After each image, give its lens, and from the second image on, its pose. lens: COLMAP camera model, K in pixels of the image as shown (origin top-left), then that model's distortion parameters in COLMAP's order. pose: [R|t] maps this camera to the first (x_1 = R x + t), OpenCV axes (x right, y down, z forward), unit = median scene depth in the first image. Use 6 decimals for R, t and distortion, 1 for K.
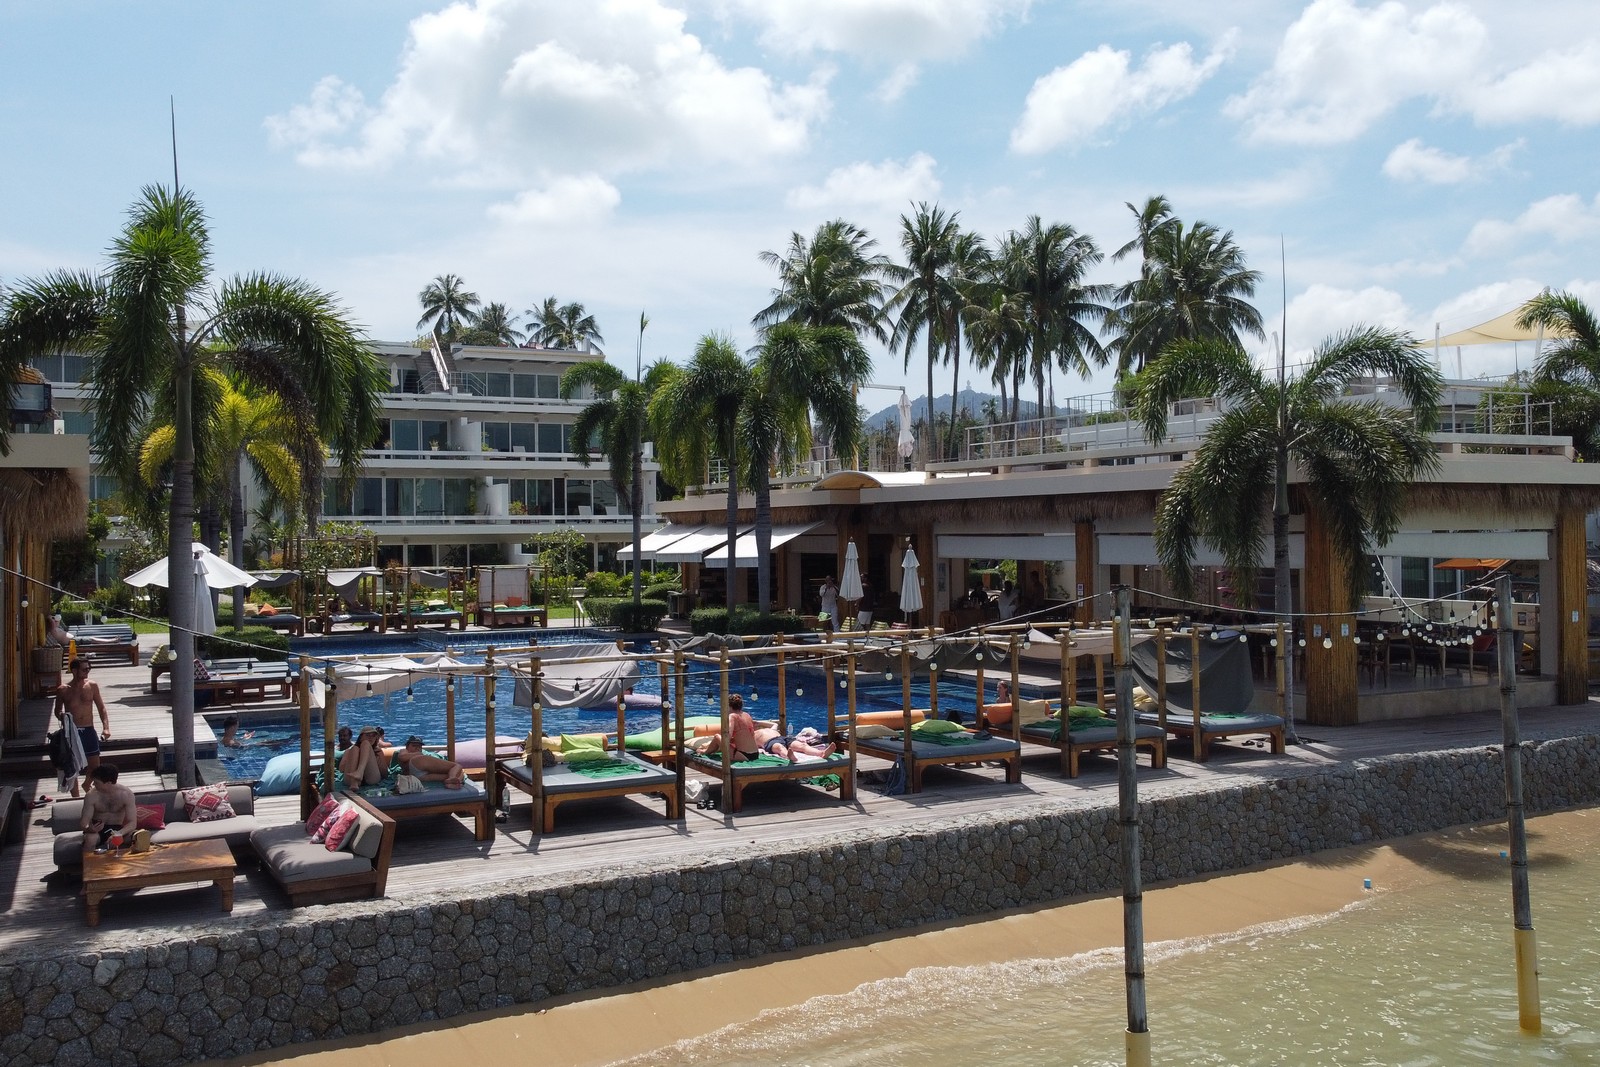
lens RADIAL K [[1398.4, 0, 800.0], [0, 1398.4, 533.5], [0, 0, 1]] dist [0.009487, -0.003365]
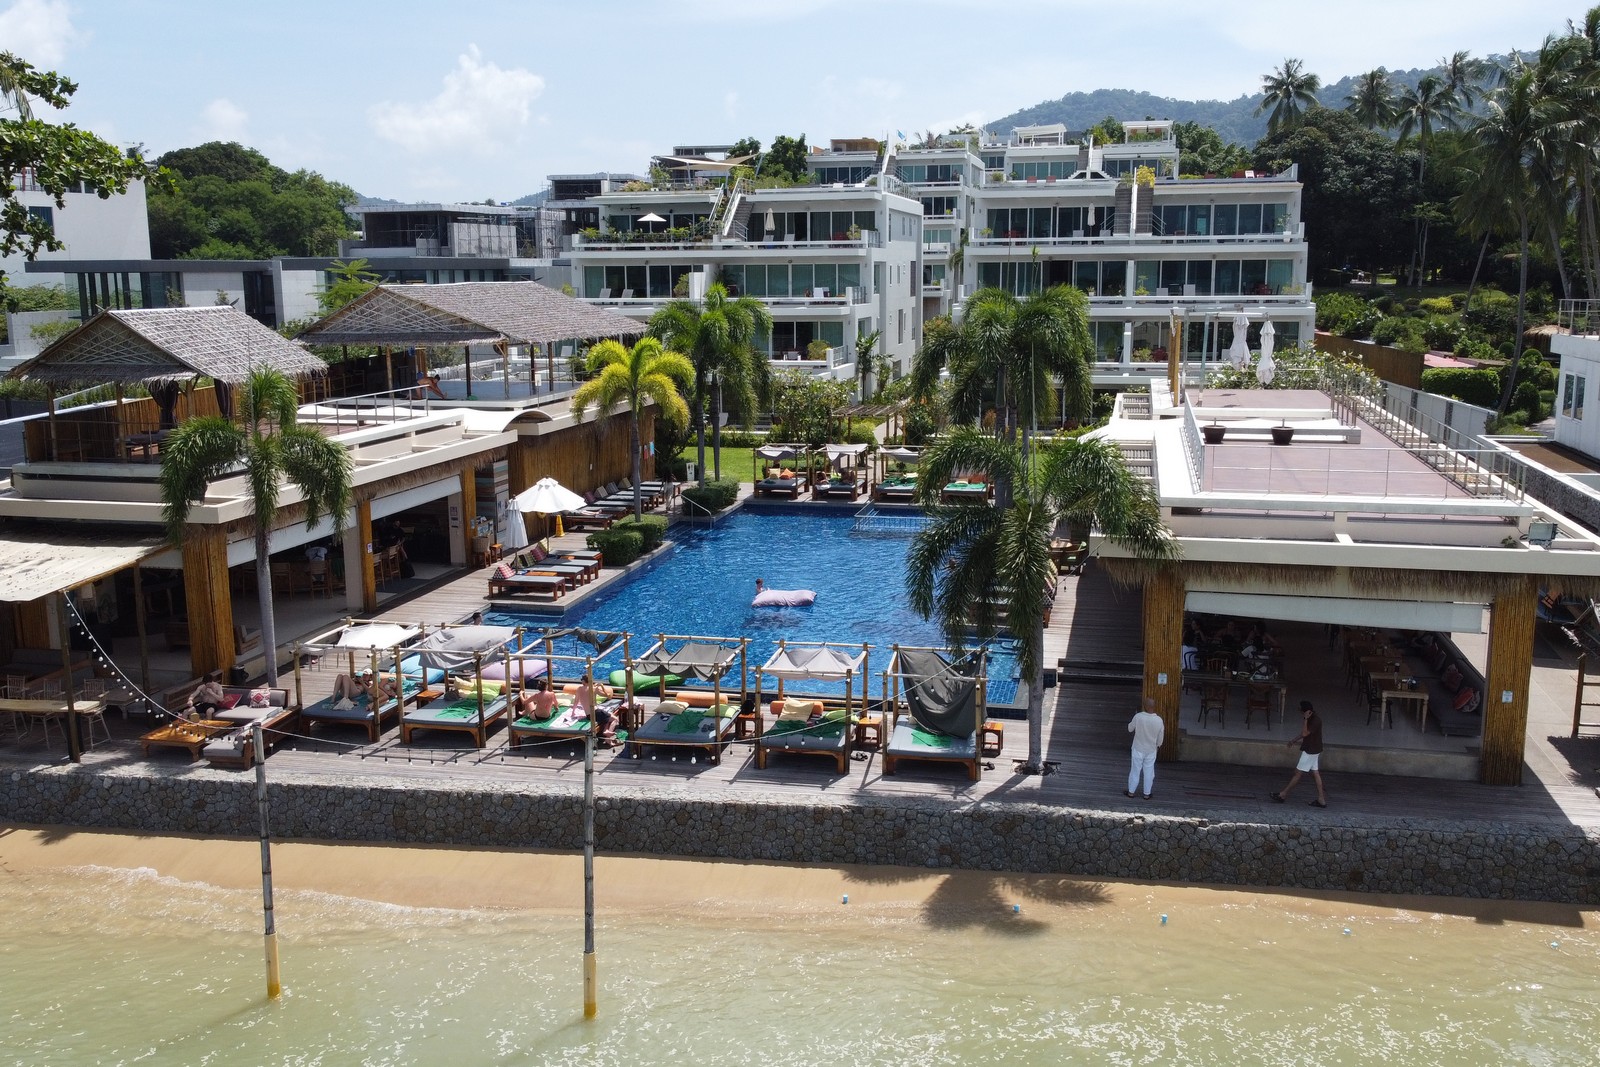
lens RADIAL K [[1398.4, 0, 800.0], [0, 1398.4, 533.5], [0, 0, 1]] dist [0.009487, -0.003365]
pose [[0.770806, 0.111500, -0.627237, 1.359143], [0.004128, 0.983670, 0.179934, -0.383268], [0.637057, -0.141284, 0.757758, 0.023254]]
